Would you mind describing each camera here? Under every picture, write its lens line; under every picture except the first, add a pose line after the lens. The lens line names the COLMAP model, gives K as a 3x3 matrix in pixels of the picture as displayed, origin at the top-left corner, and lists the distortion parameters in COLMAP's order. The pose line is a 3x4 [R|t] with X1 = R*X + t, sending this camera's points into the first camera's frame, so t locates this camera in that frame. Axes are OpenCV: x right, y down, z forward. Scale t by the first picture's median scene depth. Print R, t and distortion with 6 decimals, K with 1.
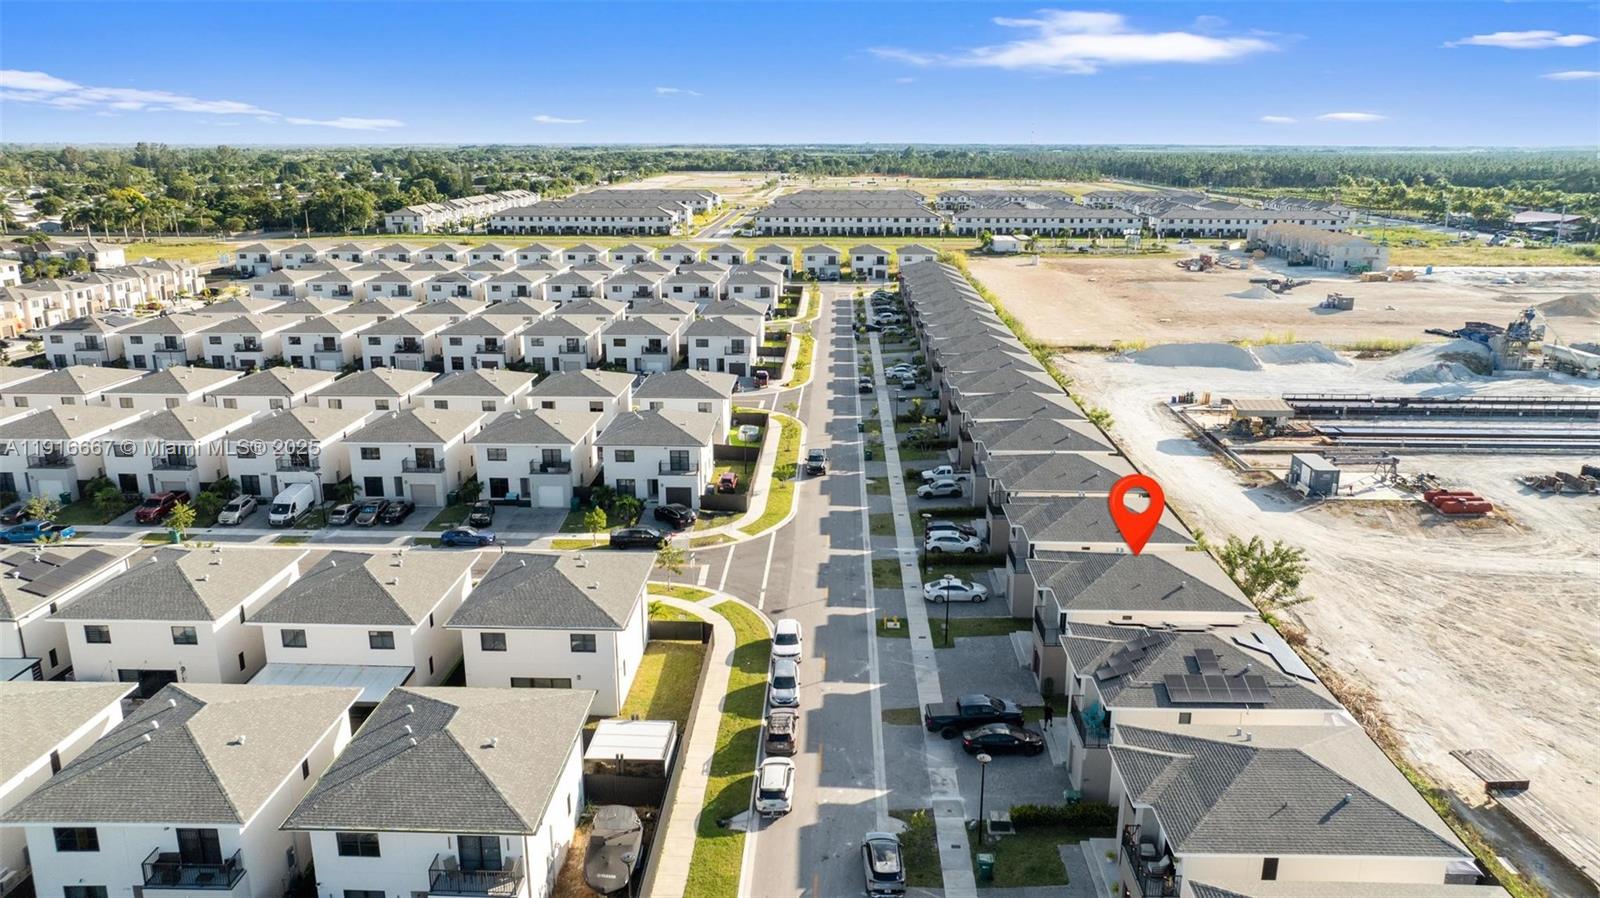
lens RADIAL K [[1121.9, 0, 798.3], [0, 1121.9, 444.8], [0, 0, 1]] dist [-0.036587, 0.037995]
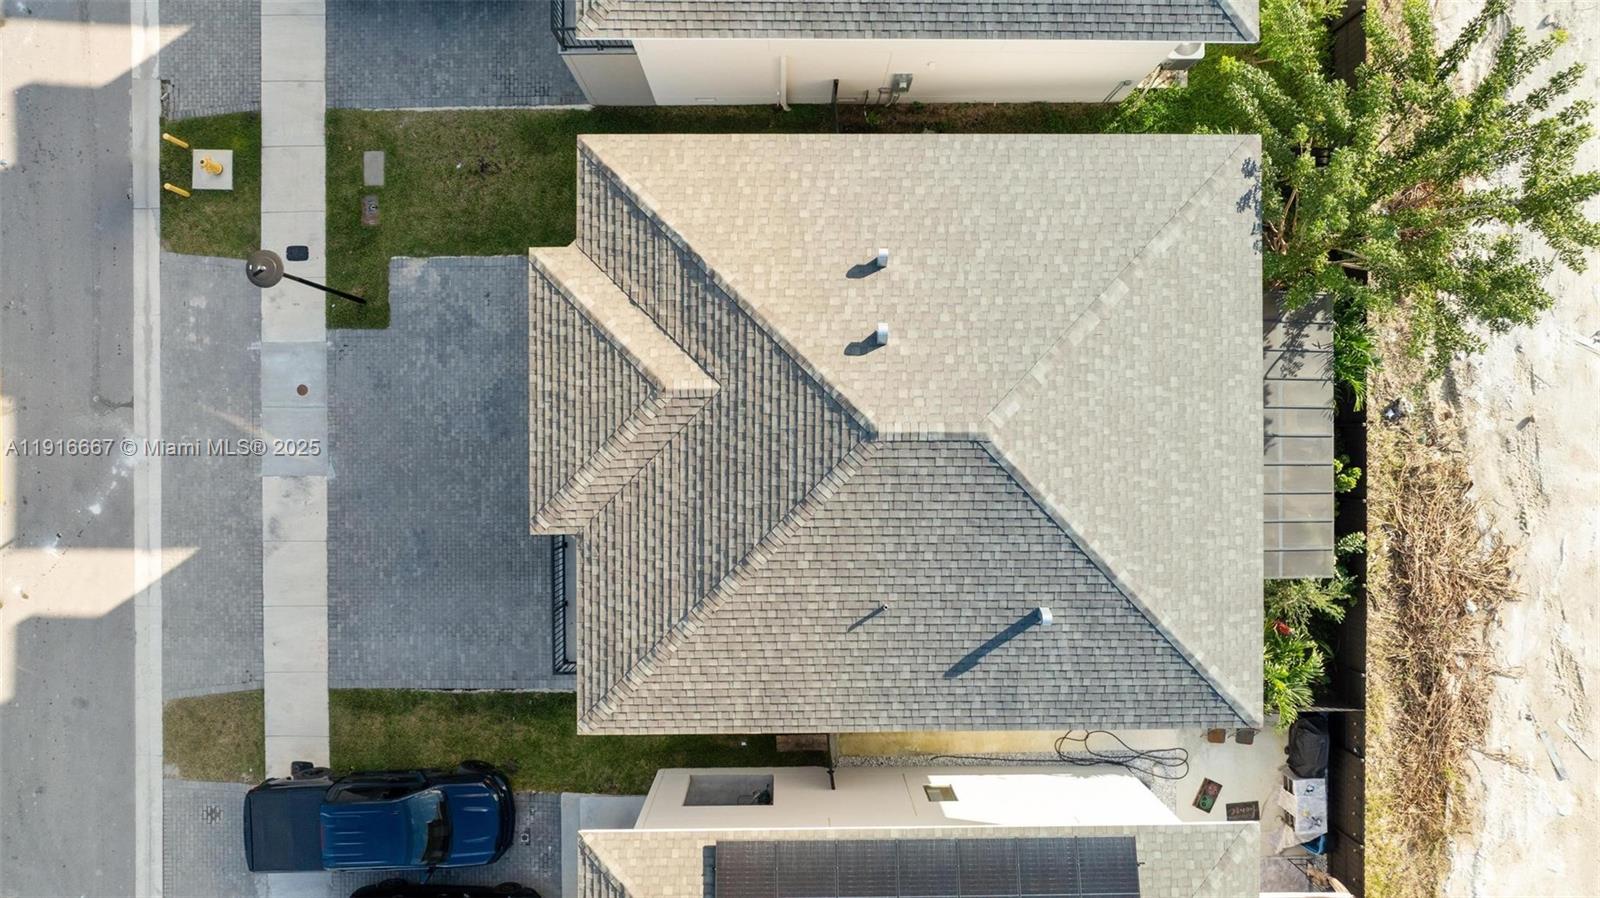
lens RADIAL K [[1121.9, 0, 797.7], [0, 1121.9, 439.9], [0, 0, 1]] dist [-0.036587, 0.037995]
pose [[0.999064, -0.042018, 0.010258, 0.243303], [0.000997, 0.259497, 0.965743, -0.124120], [-0.043241, -0.964829, 0.259296, 0.831576]]
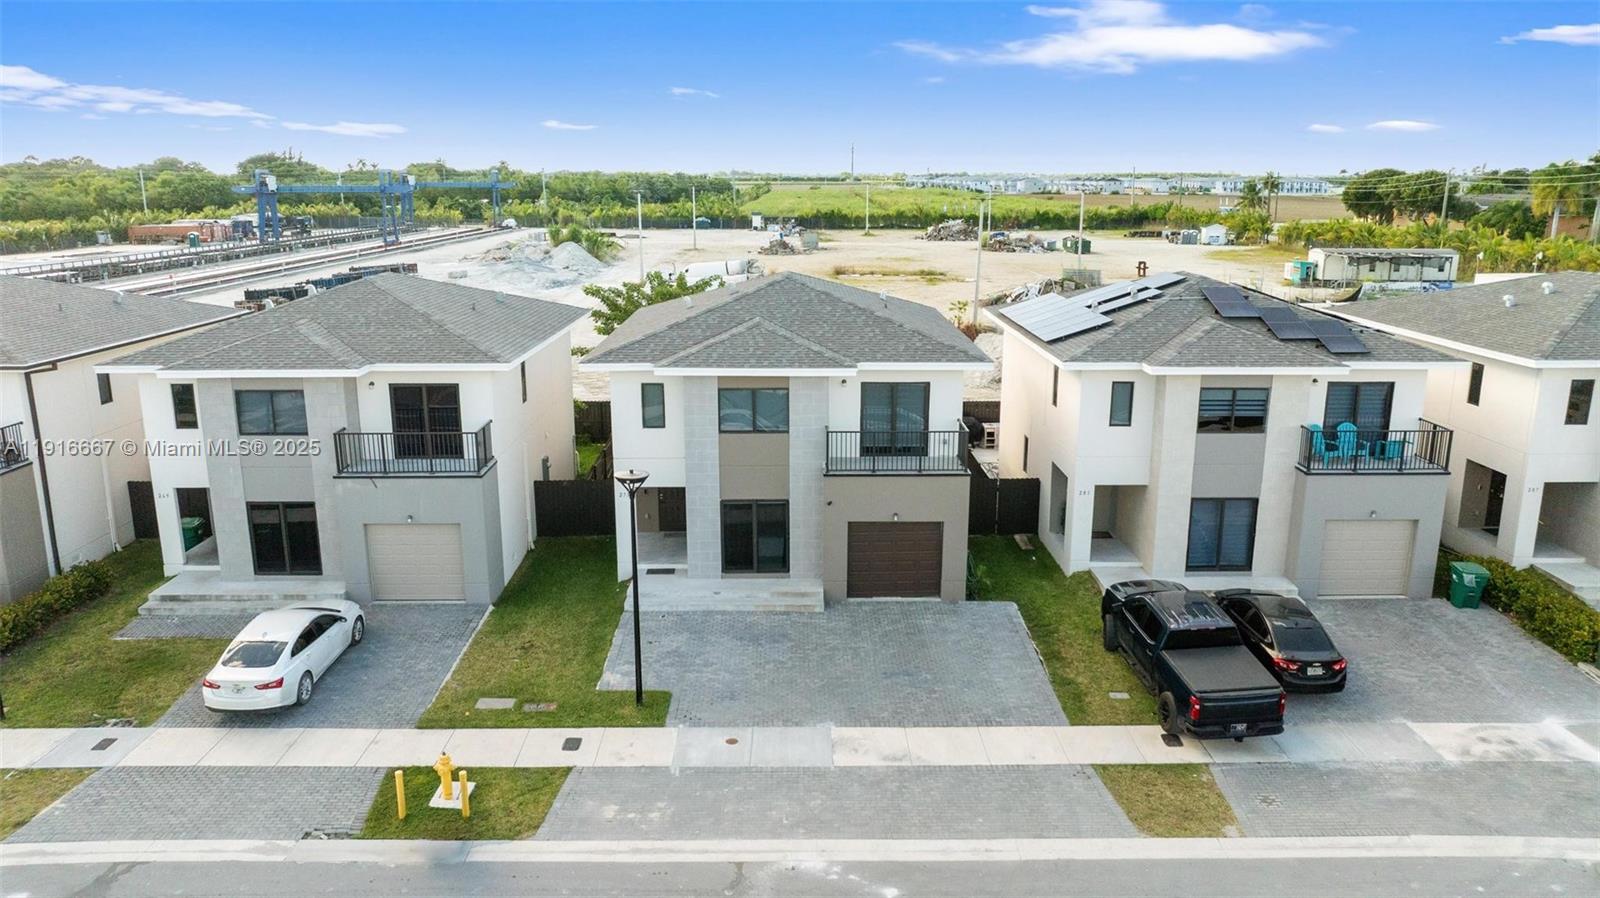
lens RADIAL K [[1121.9, 0, 807.9], [0, 1121.9, 453.2], [0, 0, 1]] dist [-0.036587, 0.037995]
pose [[-0.052497, -0.241163, 0.969064, -0.140964], [0.257965, 0.934191, 0.246459, 0.049144], [-0.964727, 0.262923, 0.013169, 0.893197]]
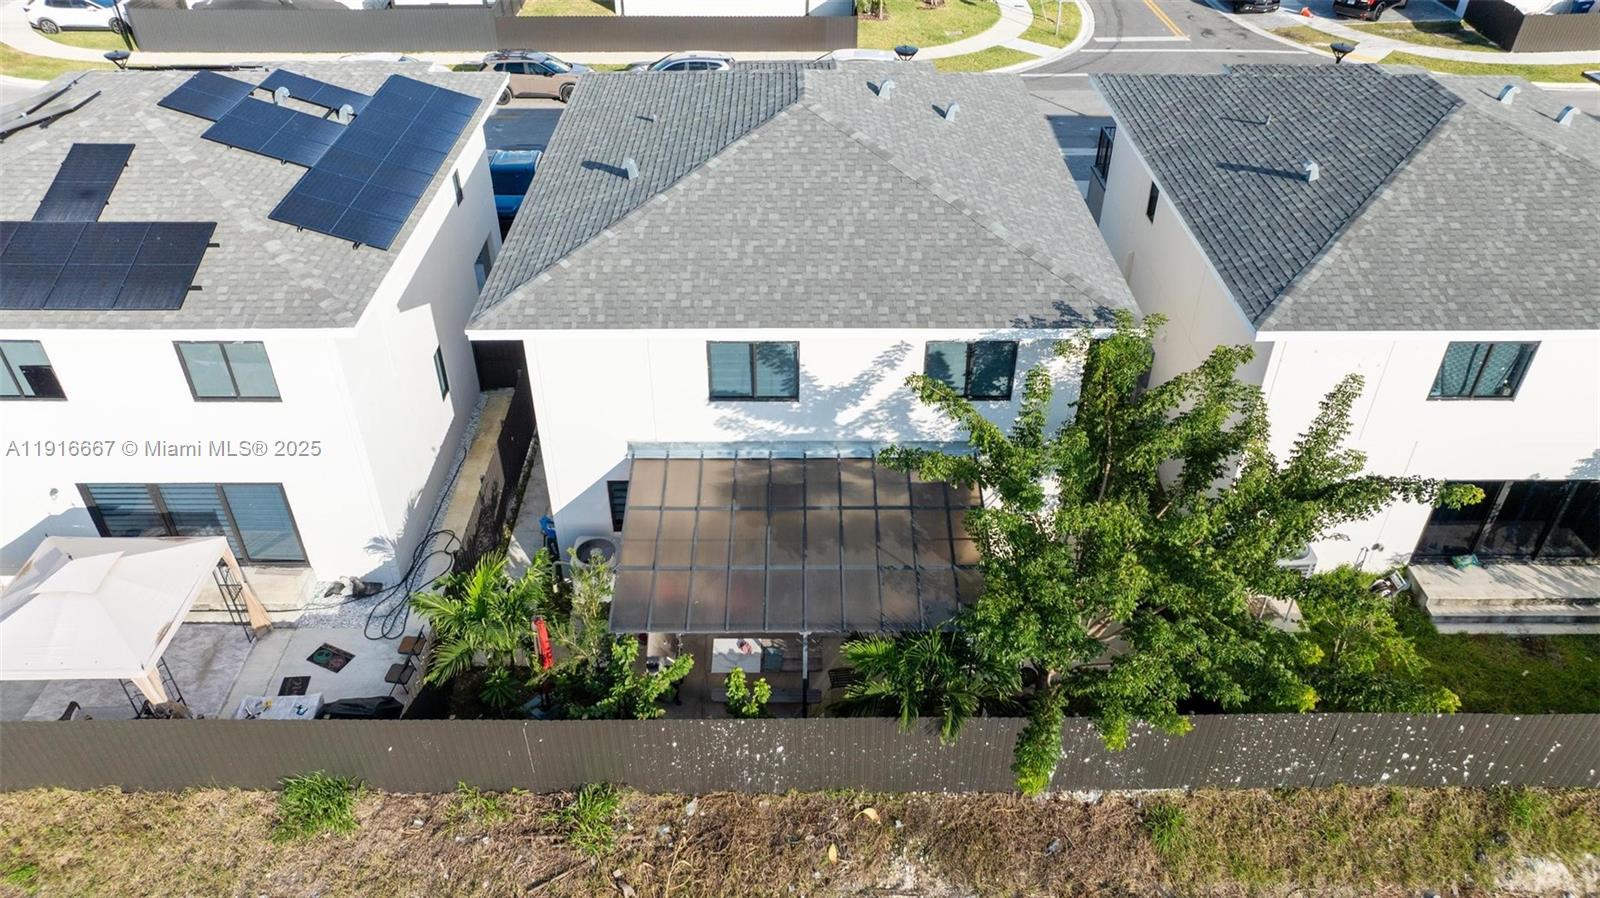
lens RADIAL K [[1121.9, 0, 809.2], [0, 1121.9, 438.7], [0, 0, 1]] dist [-0.036587, 0.037995]
pose [[0.053111, 0.590999, -0.804922, 0.526016], [-0.266805, 0.785155, 0.558880, 0.006785], [0.962286, 0.185075, 0.199382, 0.853580]]
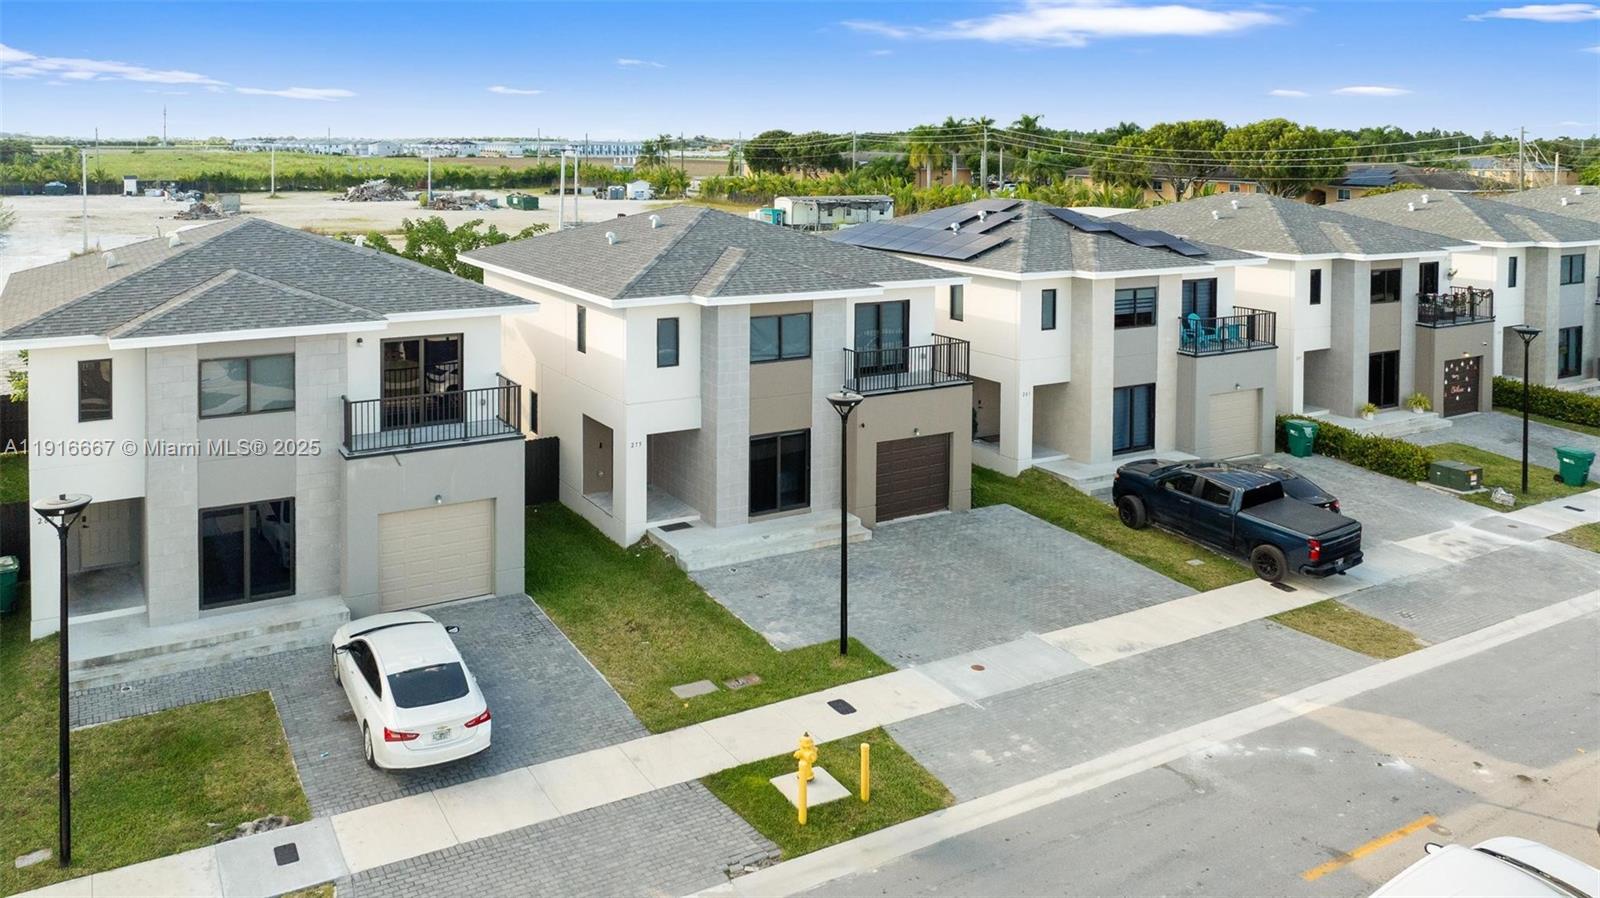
lens RADIAL K [[1171.4, 0, 704.2], [0, 1171.4, 247.5], [0, 0, 1]] dist [-0.014072, 0.004390]
pose [[-0.508408, -0.080258, 0.857368, -0.083588], [0.216337, 0.951810, 0.217383, 0.013008], [-0.833499, 0.296000, -0.466545, 1.082306]]
